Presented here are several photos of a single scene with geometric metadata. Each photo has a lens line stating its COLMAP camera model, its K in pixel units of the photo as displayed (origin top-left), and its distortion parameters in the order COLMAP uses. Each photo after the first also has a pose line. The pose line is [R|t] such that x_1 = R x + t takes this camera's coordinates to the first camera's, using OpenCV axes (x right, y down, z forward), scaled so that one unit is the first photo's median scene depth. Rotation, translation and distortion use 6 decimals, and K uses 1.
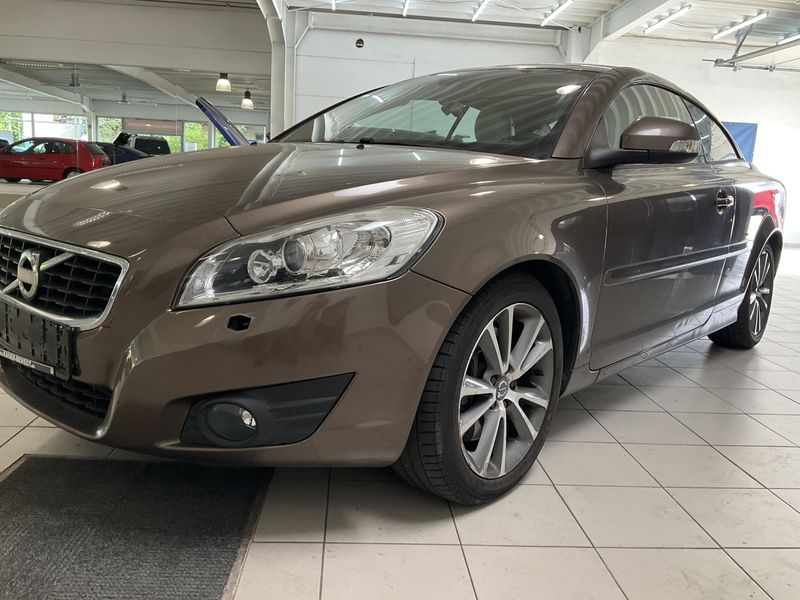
lens RADIAL K [[652.1, 0, 399.2], [0, 652.1, 305.8], [0, 0, 1]] dist [0.017193, -0.059953]
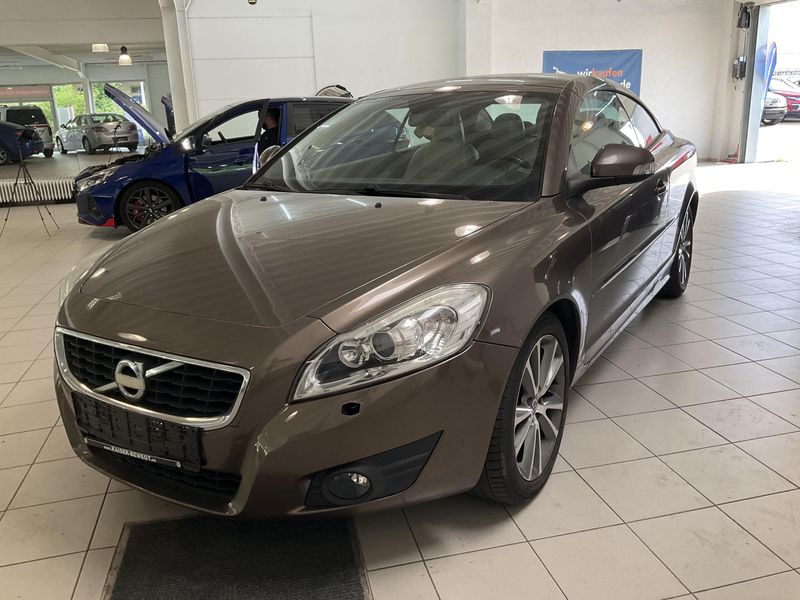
lens RADIAL K [[652.1, 0, 401.0], [0, 652.1, 303.6], [0, 0, 1]] dist [0.017193, -0.059953]
pose [[0.982271, -0.131872, 0.133241, -0.221504], [0.118725, 0.987649, 0.102243, -0.213840], [-0.145078, -0.084611, 0.985796, -0.146756]]
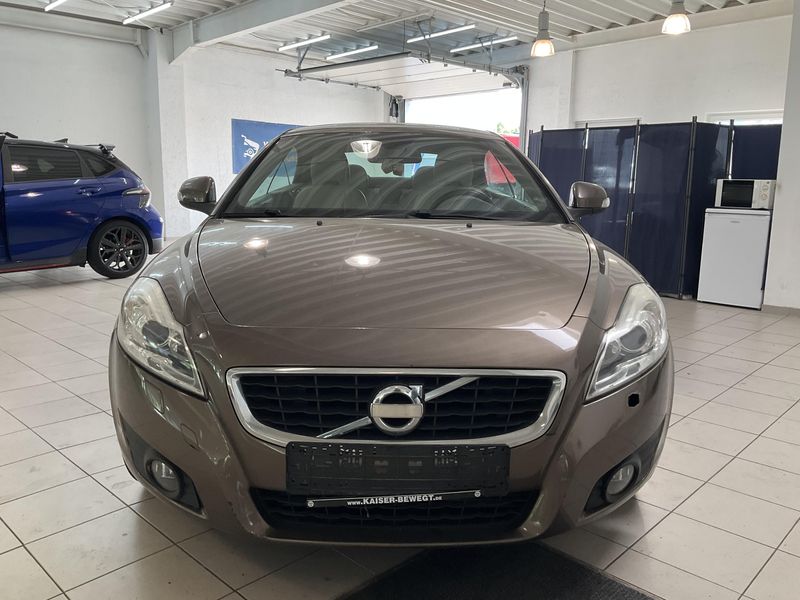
lens RADIAL K [[652.1, 0, 401.9], [0, 652.1, 300.1], [0, 0, 1]] dist [0.017193, -0.059953]
pose [[0.747596, -0.157208, 0.645280, -1.044347], [0.148931, 0.986521, 0.067799, -0.242519], [-0.647241, 0.045416, 0.760932, 0.239089]]
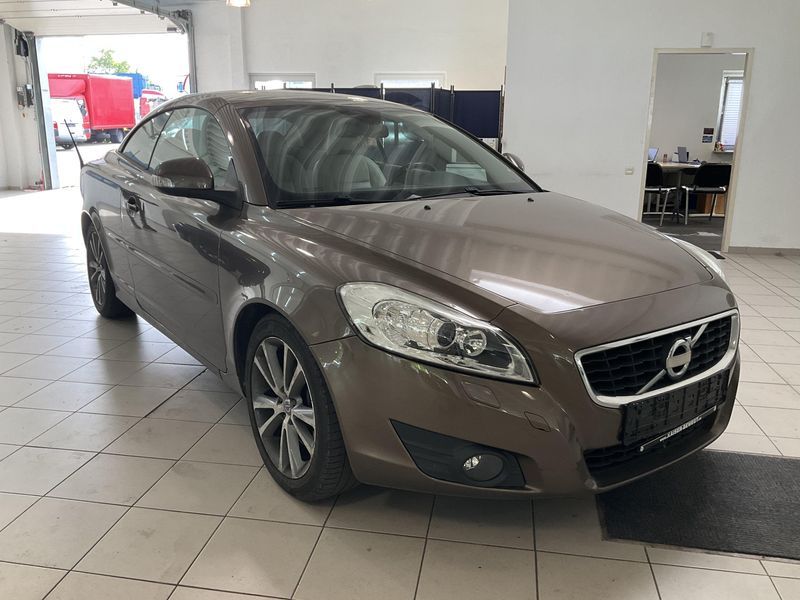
lens RADIAL K [[652.1, 0, 400.6], [0, 652.1, 292.6], [0, 0, 1]] dist [0.017193, -0.059953]
pose [[0.253257, -0.275123, 0.927452, -1.621881], [0.182587, 0.955070, 0.233458, -0.491236], [-0.950012, 0.110216, 0.292112, 1.016289]]
